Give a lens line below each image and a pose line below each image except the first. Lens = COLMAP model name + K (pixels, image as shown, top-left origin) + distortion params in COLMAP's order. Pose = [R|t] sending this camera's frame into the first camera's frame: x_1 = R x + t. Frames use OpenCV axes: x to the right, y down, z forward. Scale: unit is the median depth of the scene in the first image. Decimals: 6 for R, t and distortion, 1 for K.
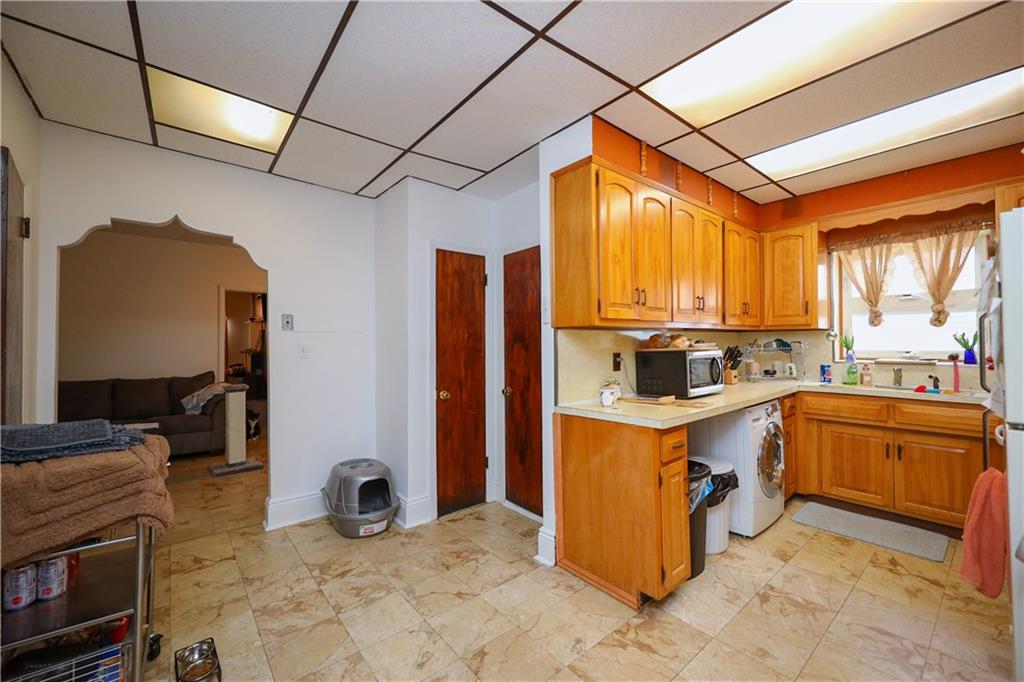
lens RADIAL K [[408.8, 0, 513.5], [0, 408.8, 339.8], [0, 0, 1]] dist [-0.000935, -0.000172]
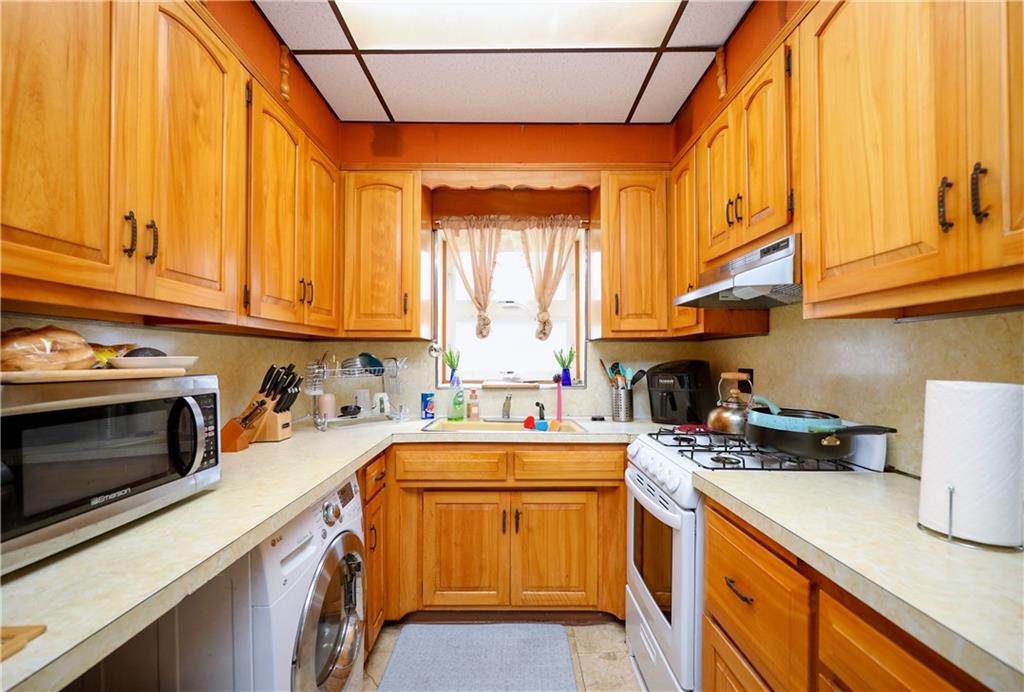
lens RADIAL K [[418.4, 0, 513.1], [0, 418.4, 355.5], [0, 0, 1]] dist [-0.000161, 0.000003]
pose [[0.638567, 0.016145, 0.769397, 0.347576], [-0.011220, 0.999869, -0.011669, 0.006664], [-0.769484, -0.001181, 0.638665, 0.486785]]
